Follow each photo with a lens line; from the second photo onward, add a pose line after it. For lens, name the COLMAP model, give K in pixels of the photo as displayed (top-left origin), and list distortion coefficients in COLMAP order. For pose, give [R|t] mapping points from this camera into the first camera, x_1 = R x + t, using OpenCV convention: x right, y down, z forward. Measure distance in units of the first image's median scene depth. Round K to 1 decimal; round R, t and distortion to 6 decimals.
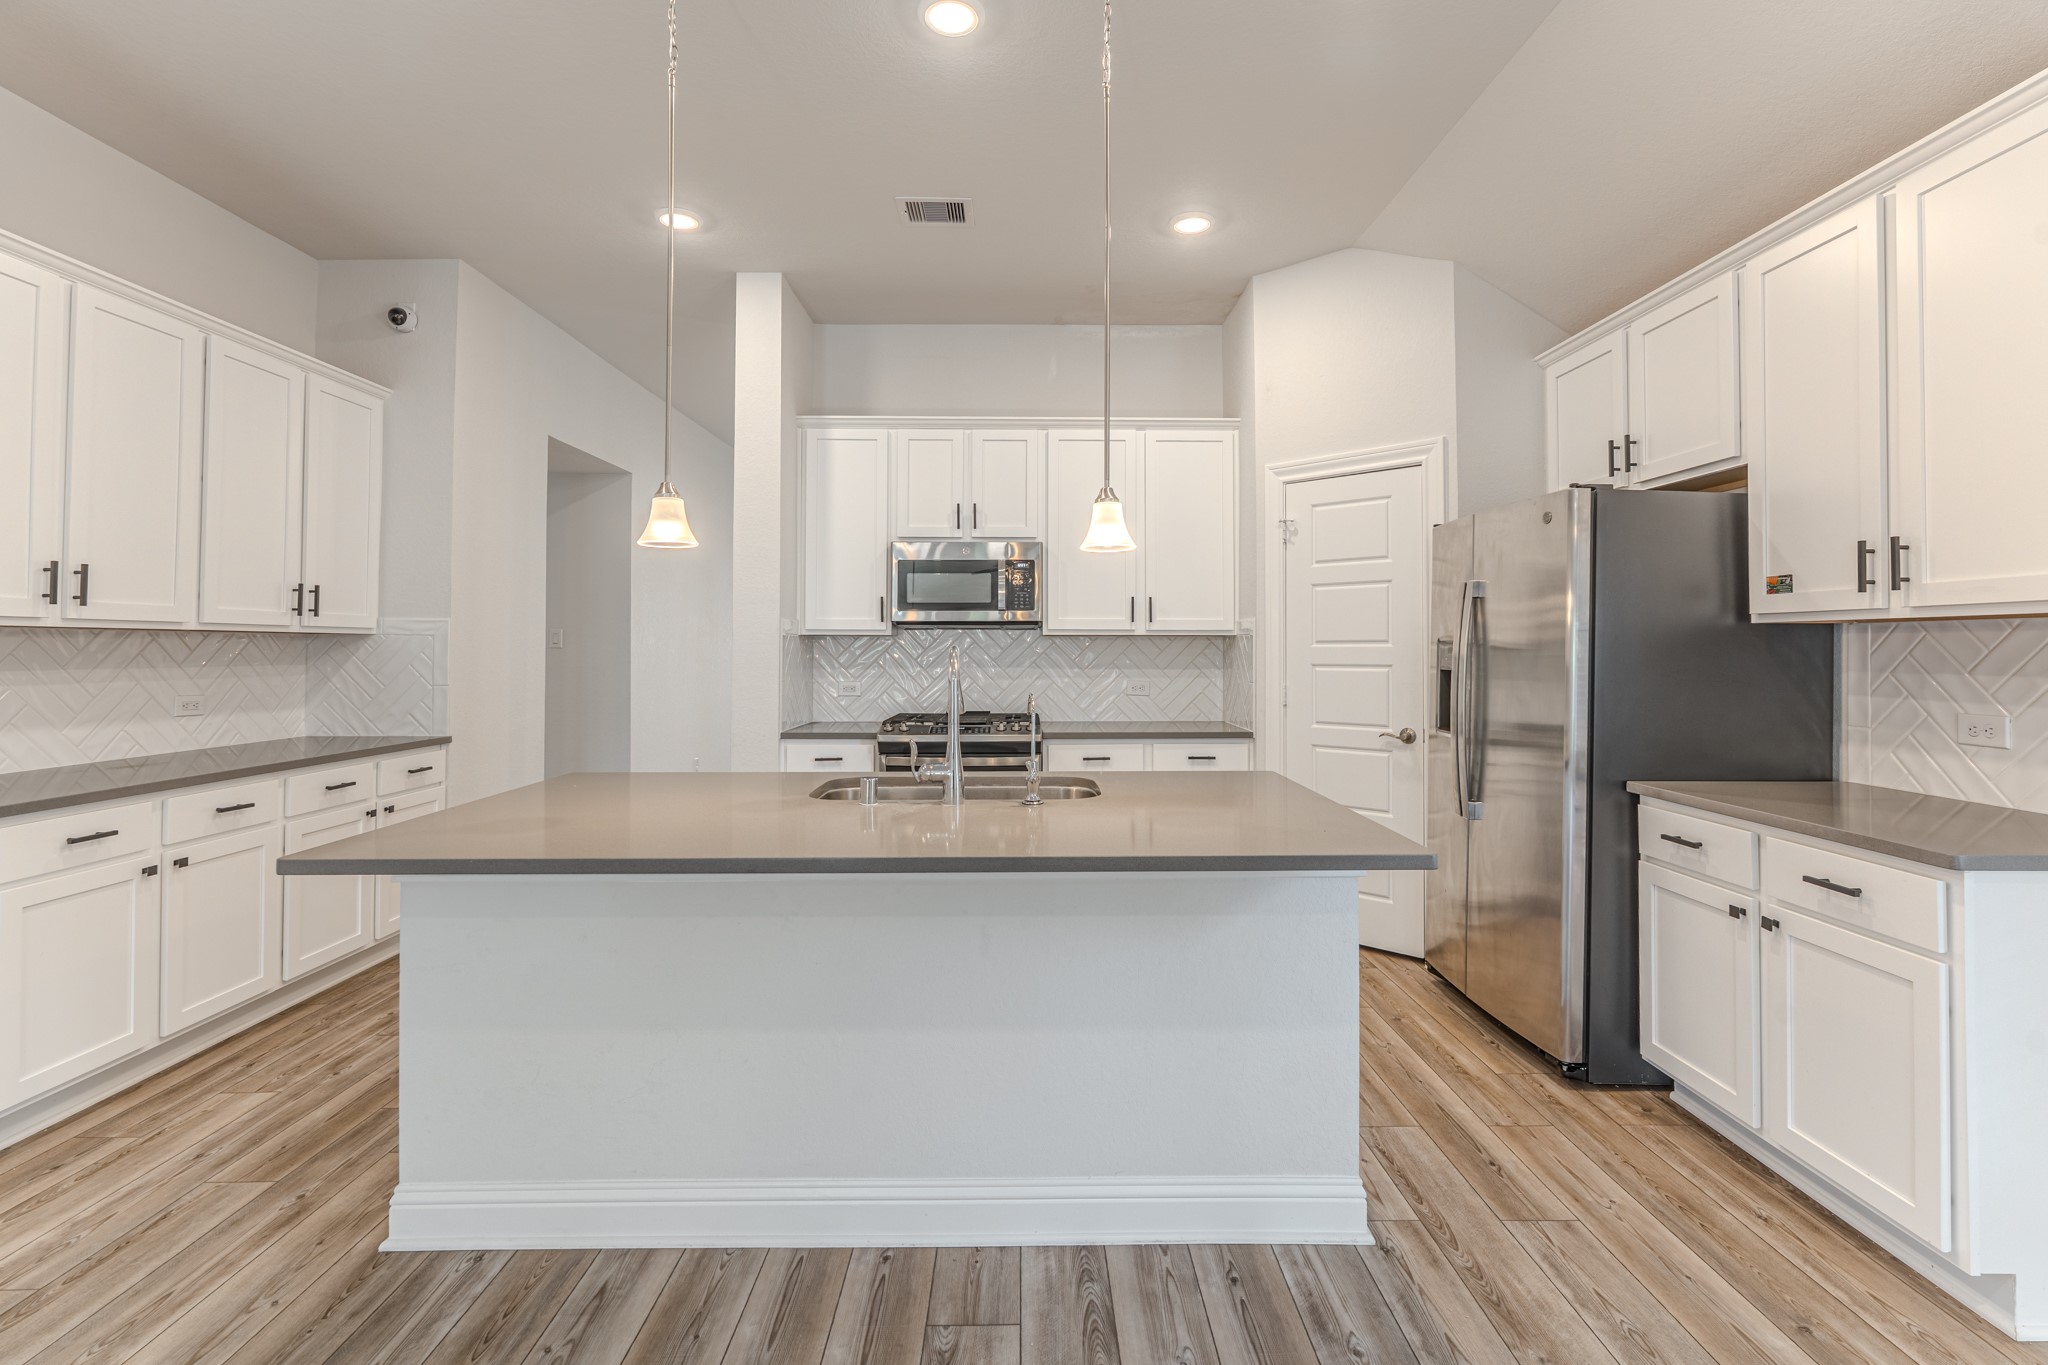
lens RADIAL K [[916.5, 0, 1029.7], [0, 916.5, 616.4], [0, 0, 1]] dist [-0.003297, -0.000091]
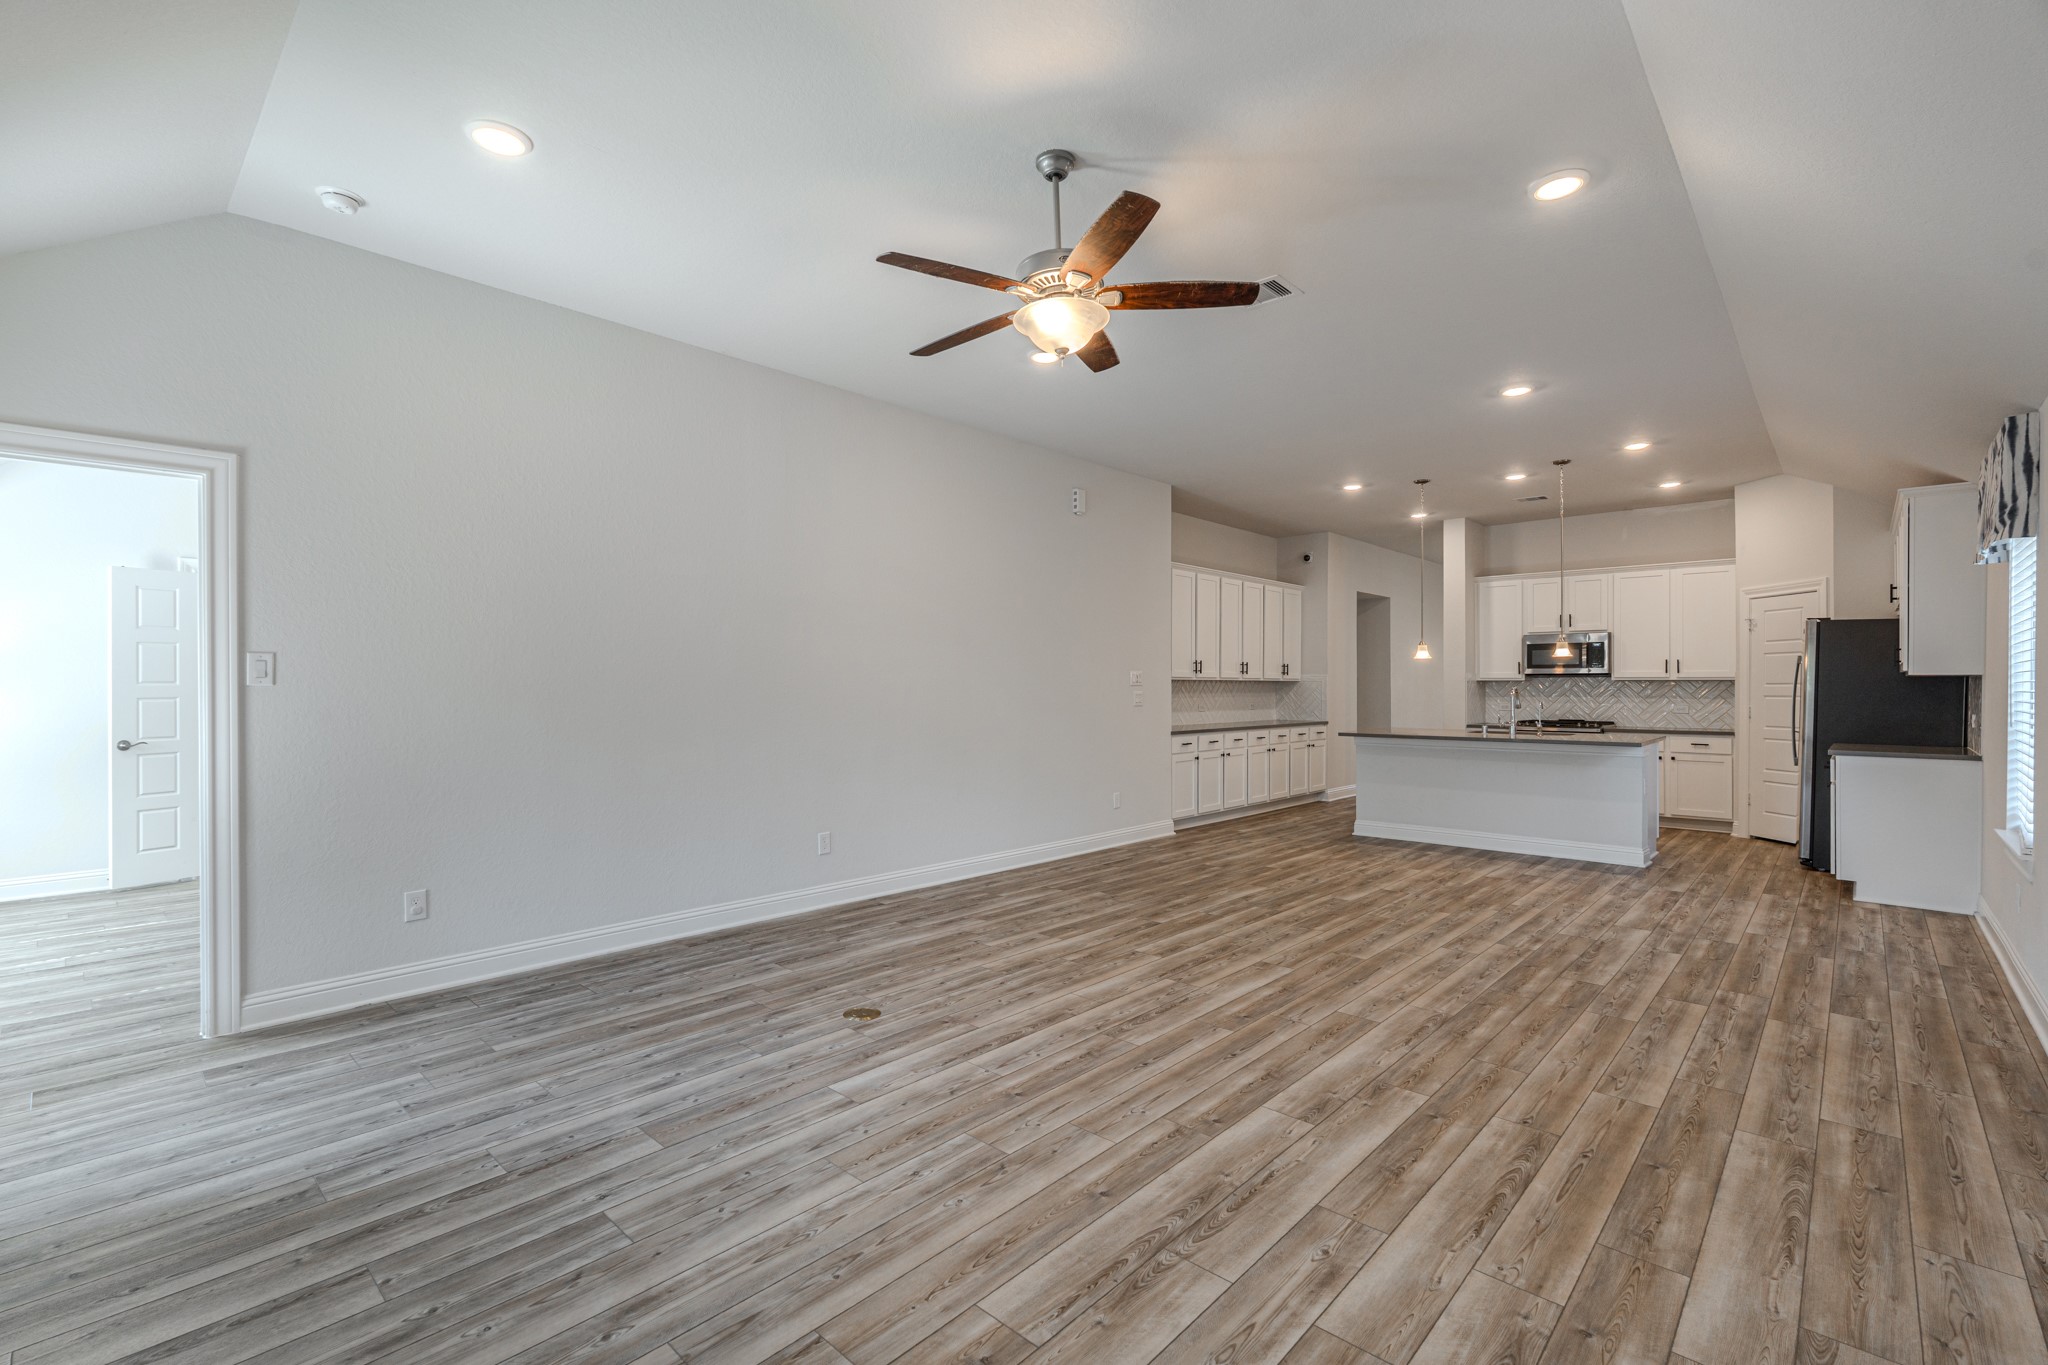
lens RADIAL K [[920.0, 0, 1016.7], [0, 920.0, 693.9], [0, 0, 1]] dist [-0.001849, -0.000040]
pose [[0.727121, 0.006229, -0.686481, 0.479260], [0.022133, 0.999226, 0.032510, -0.046306], [0.686153, -0.038833, 0.726421, -1.407995]]
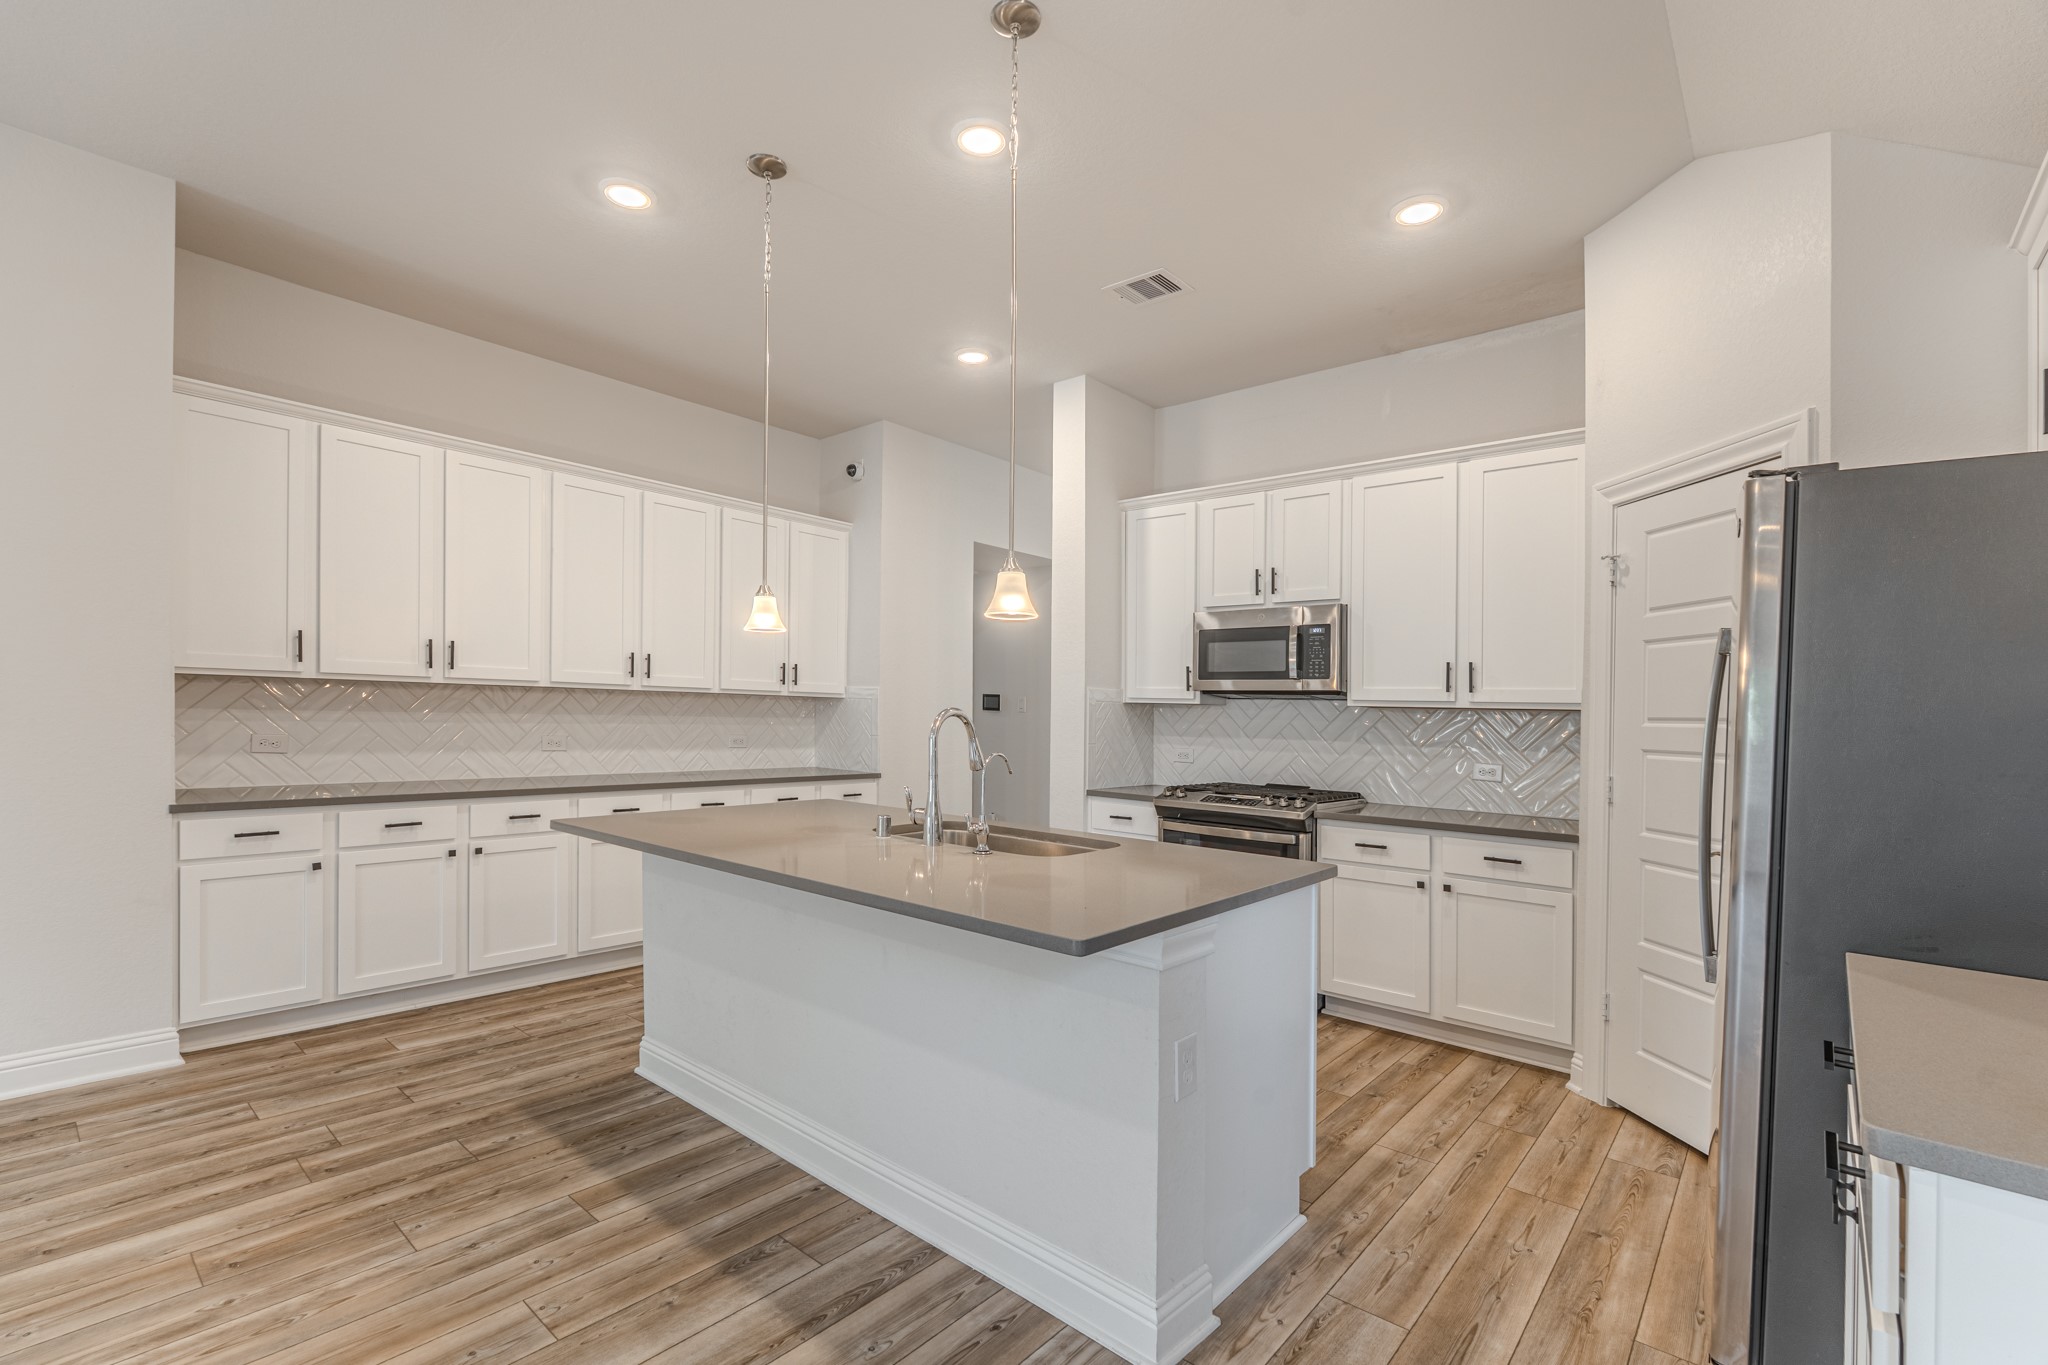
lens RADIAL K [[913.4, 0, 1017.1], [0, 913.4, 706.6], [0, 0, 1]] dist [-0.003207, -0.000437]
pose [[0.744002, 0.014693, -0.668016, 0.414976], [-0.002334, 0.999809, 0.019392, 0.004499], [0.668173, -0.012869, 0.743894, 0.120089]]
